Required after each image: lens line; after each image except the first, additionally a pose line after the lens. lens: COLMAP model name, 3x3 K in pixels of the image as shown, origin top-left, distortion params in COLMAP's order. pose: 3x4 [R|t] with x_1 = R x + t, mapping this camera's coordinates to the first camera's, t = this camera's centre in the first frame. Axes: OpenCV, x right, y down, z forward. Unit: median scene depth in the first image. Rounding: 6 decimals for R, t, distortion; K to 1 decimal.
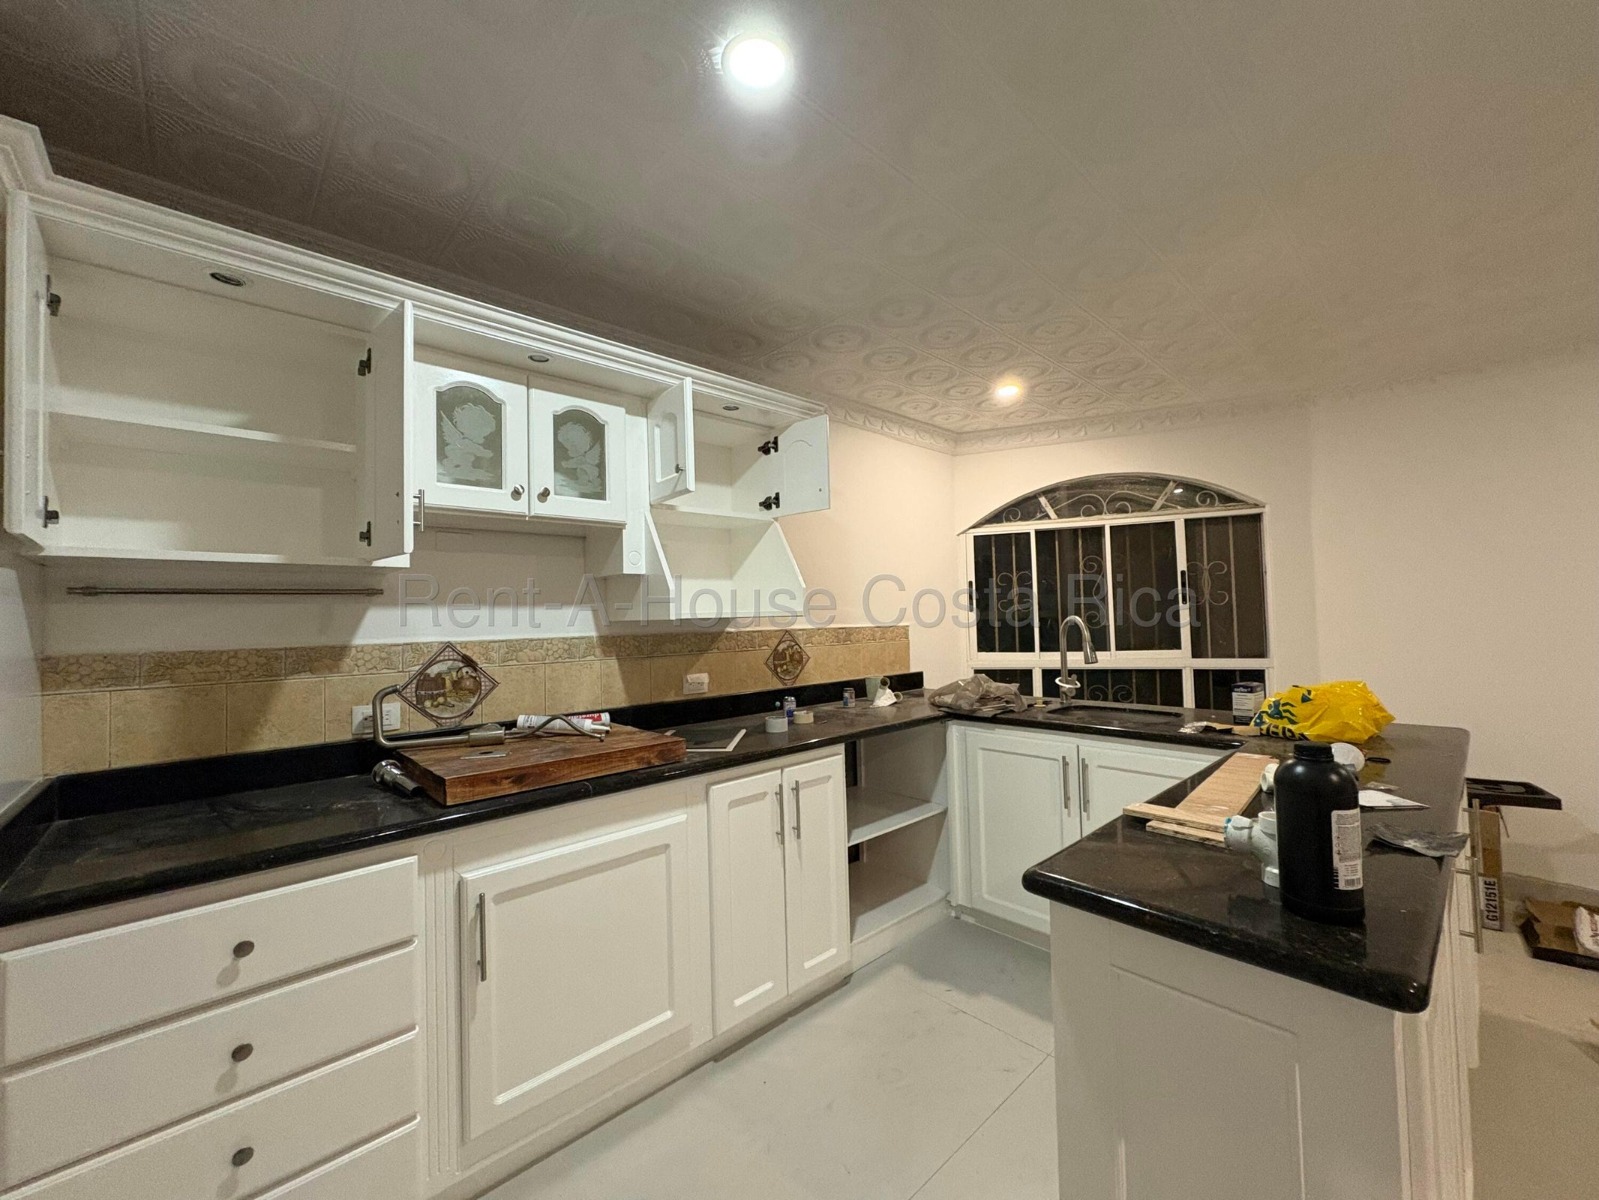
lens RADIAL K [[636.6, 0, 797.5], [0, 636.6, 595.6], [0, 0, 1]] dist [0.008479, -0.001471]
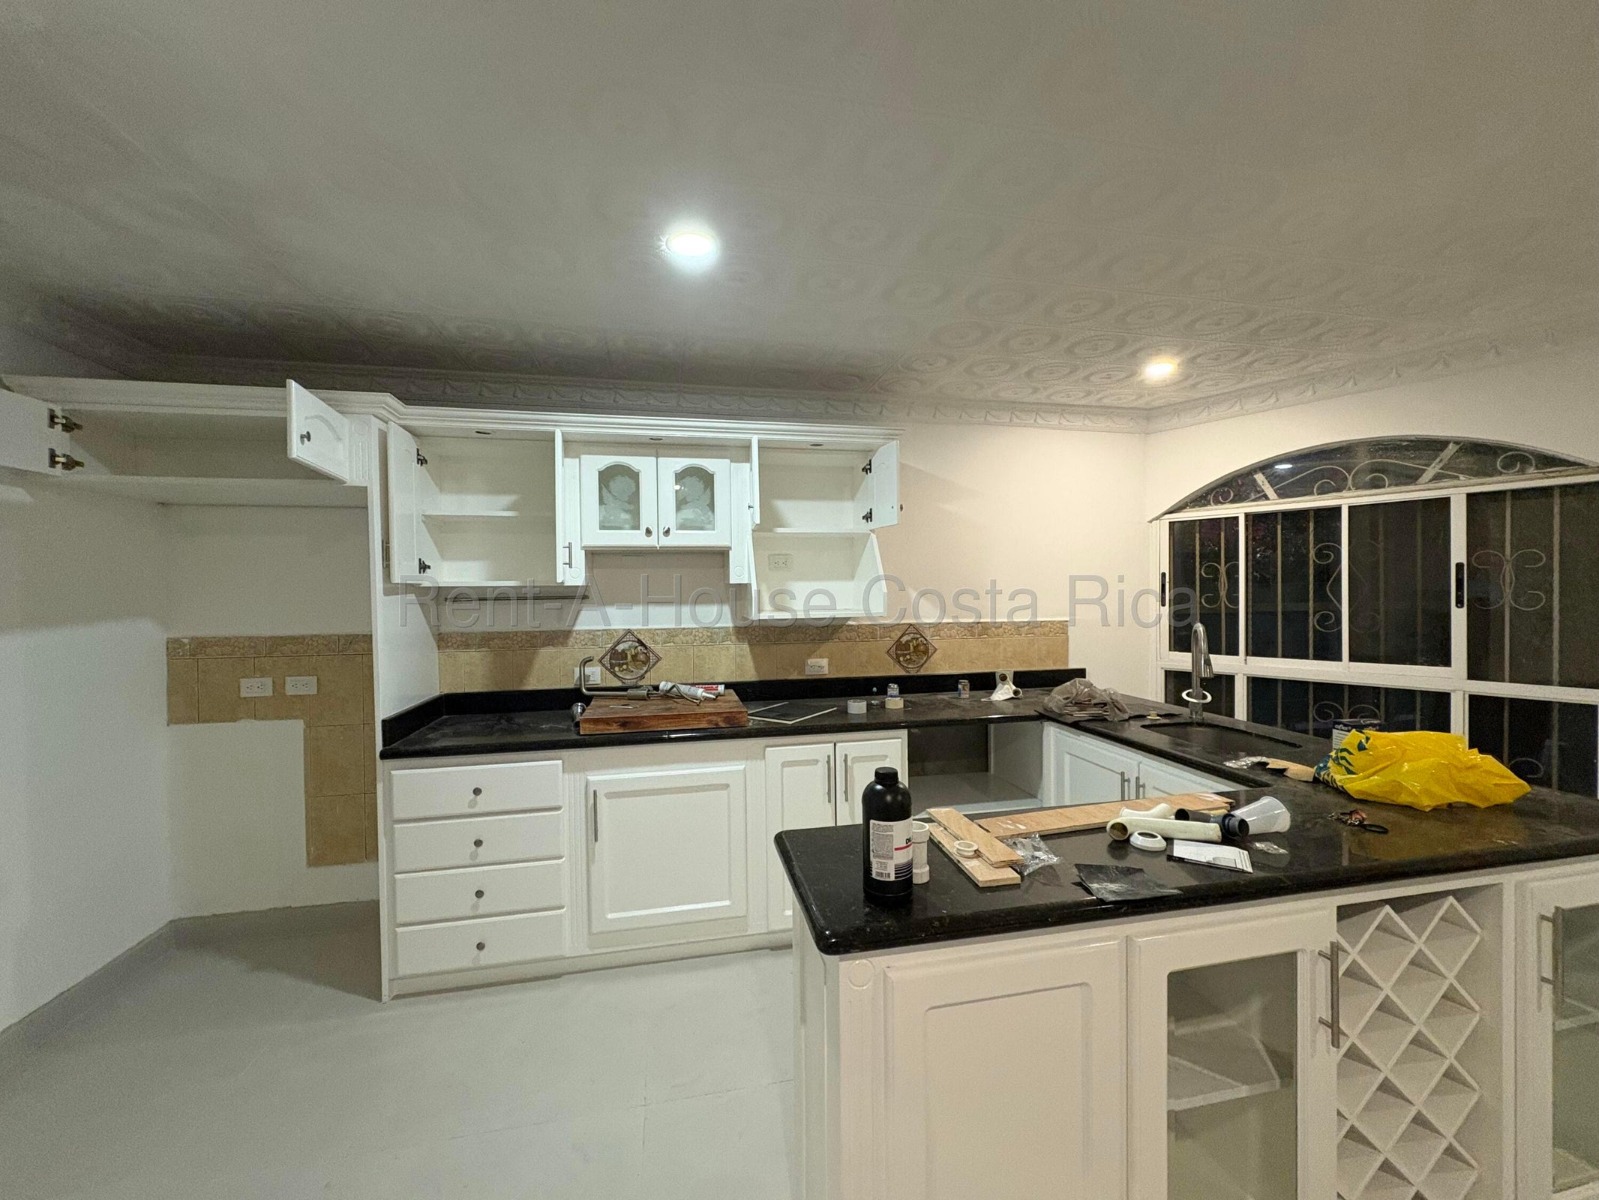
lens RADIAL K [[636.6, 0, 800.4], [0, 636.6, 594.5], [0, 0, 1]] dist [0.008479, -0.001471]
pose [[0.859090, 0.019779, -0.511442, 0.464646], [0.008300, 0.998583, 0.052559, -0.069316], [0.511757, -0.049397, 0.857709, -0.066288]]
